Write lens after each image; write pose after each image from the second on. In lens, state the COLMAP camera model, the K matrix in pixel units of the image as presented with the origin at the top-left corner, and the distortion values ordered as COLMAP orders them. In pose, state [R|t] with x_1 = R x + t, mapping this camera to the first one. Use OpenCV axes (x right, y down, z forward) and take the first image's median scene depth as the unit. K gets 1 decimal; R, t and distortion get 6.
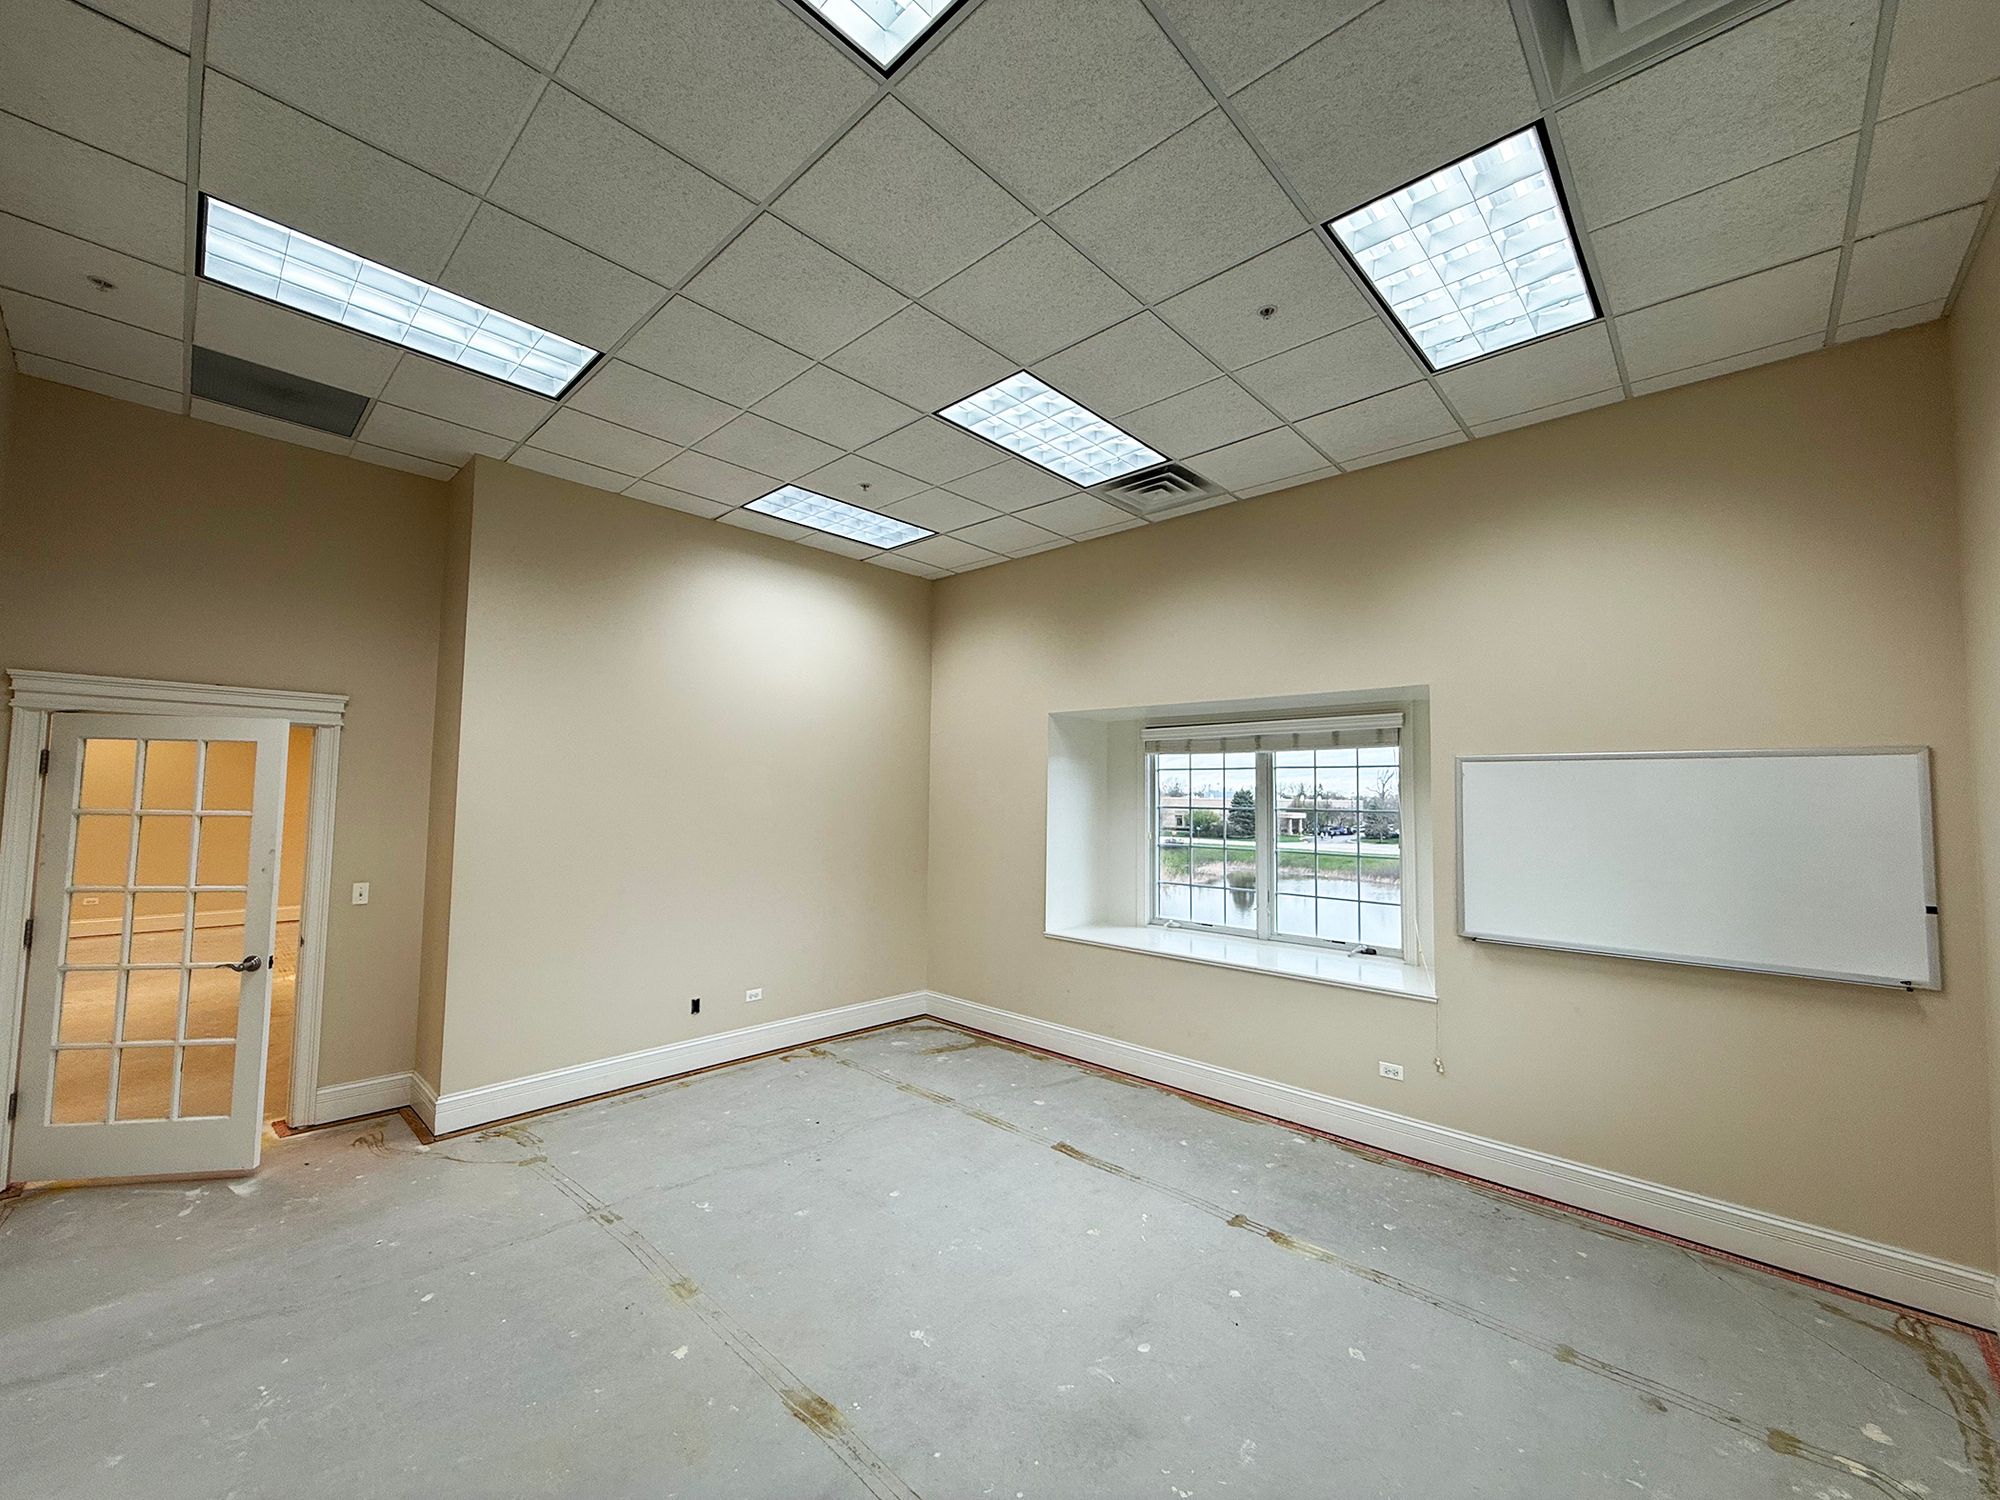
lens RADIAL K [[799.1, 0, 995.1], [0, 799.1, 748.9], [0, 0, 1]] dist [-0.000047, 0.000136]
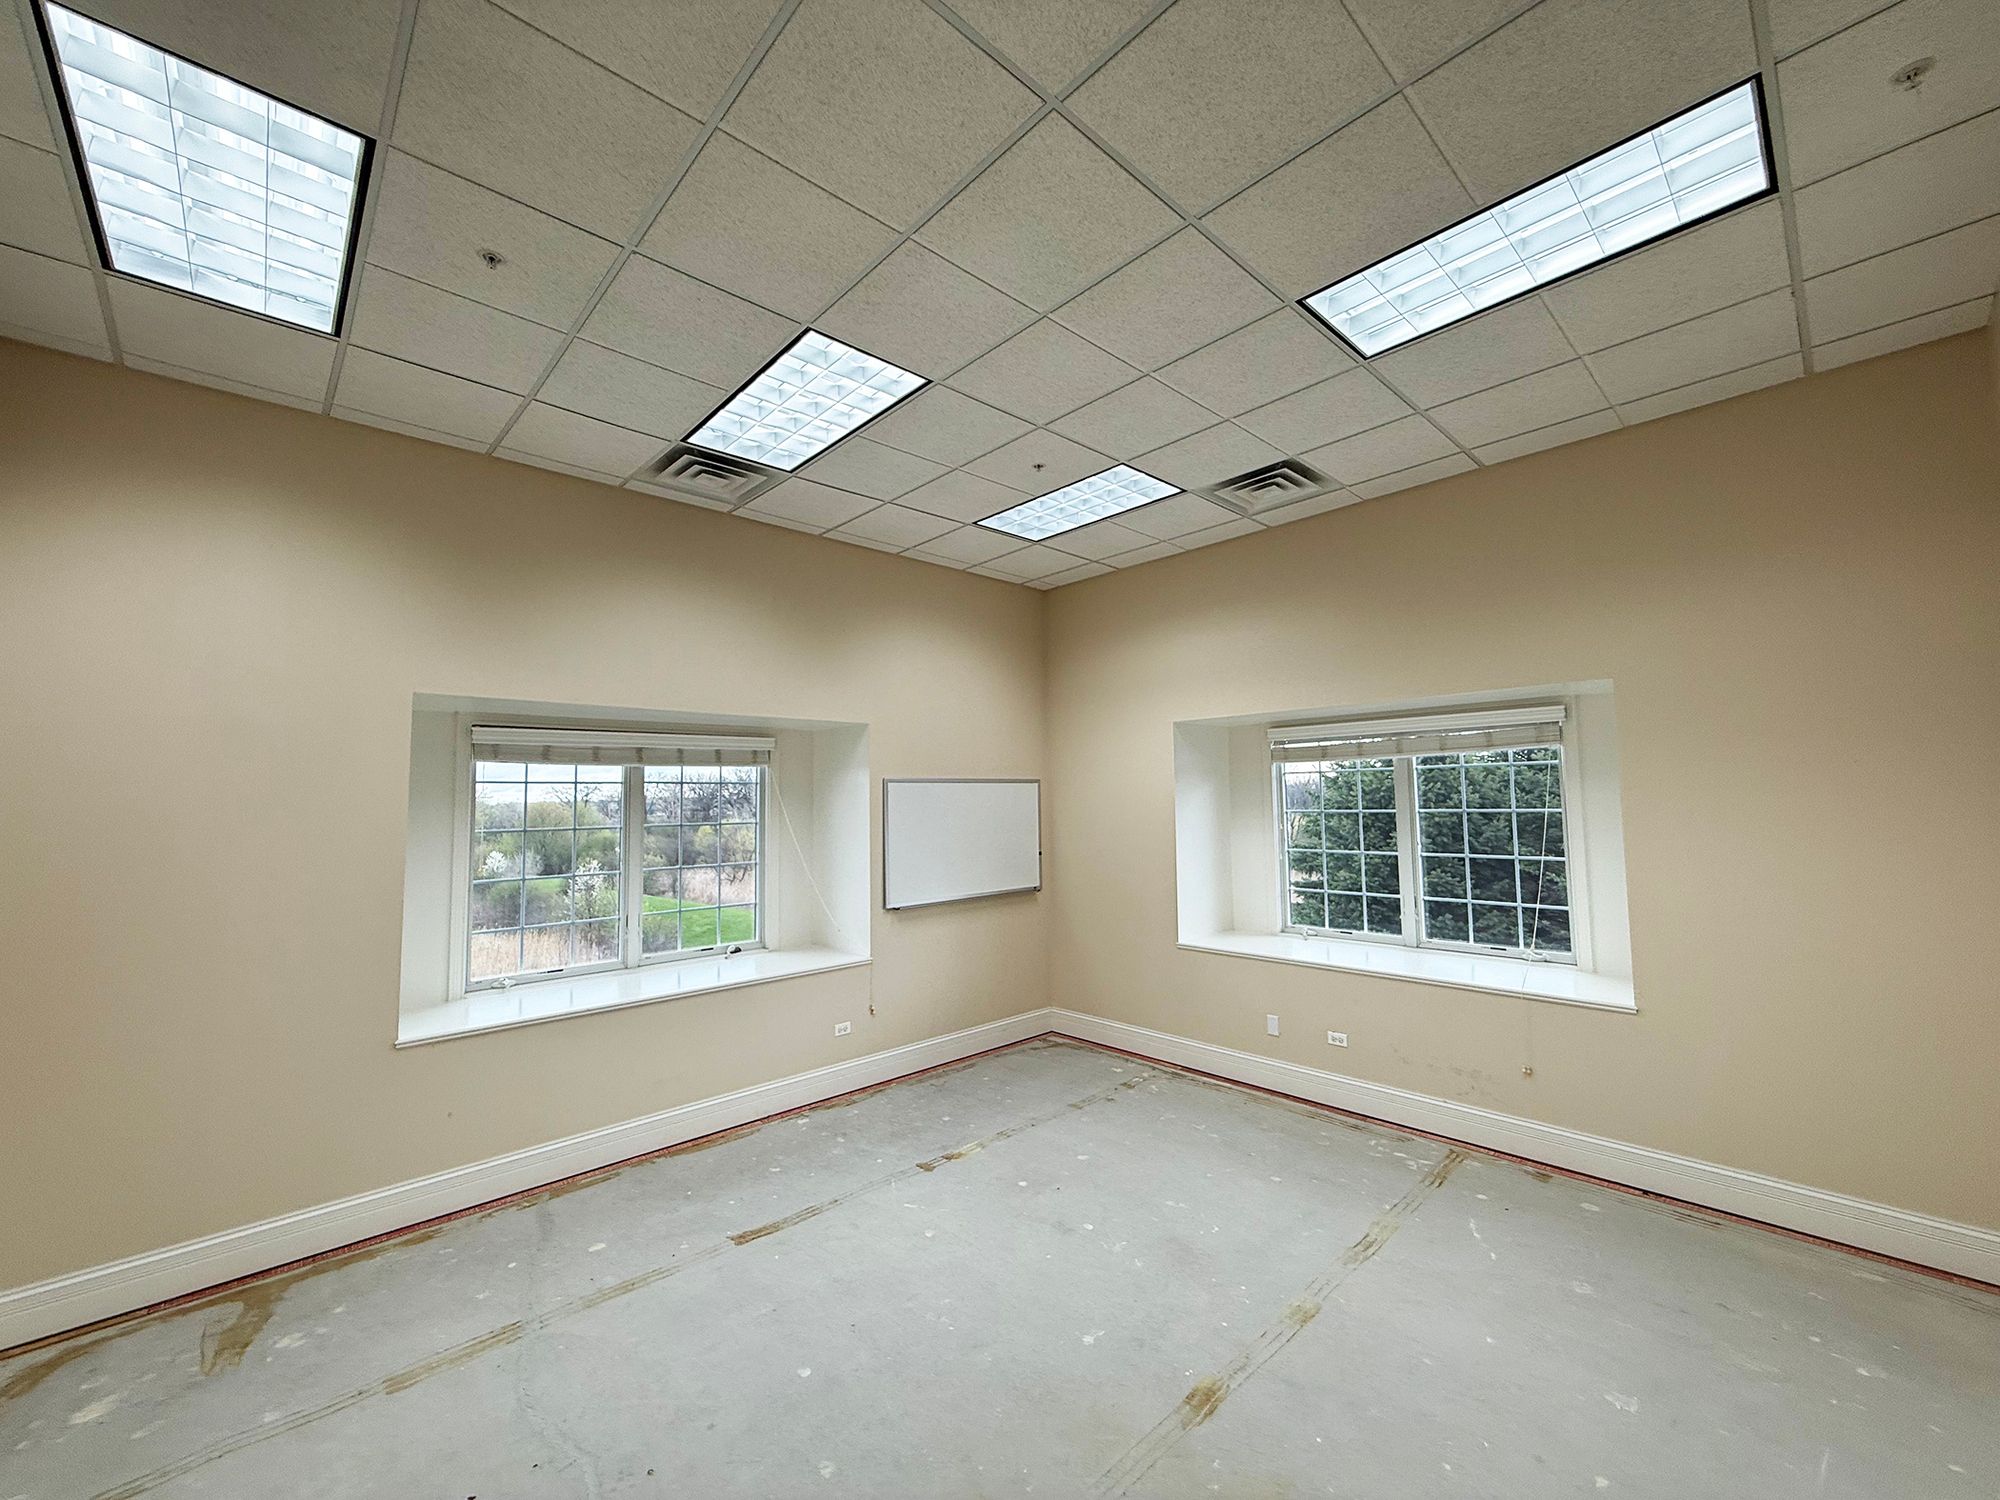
lens RADIAL K [[799.1, 0, 995.1], [0, 799.1, 748.9], [0, 0, 1]] dist [-0.000047, 0.000136]
pose [[0.061730, 0.051325, 0.996772, -0.692776], [-0.040658, 0.997977, -0.048869, 0.015467], [-0.997264, -0.037510, 0.063692, 0.639620]]
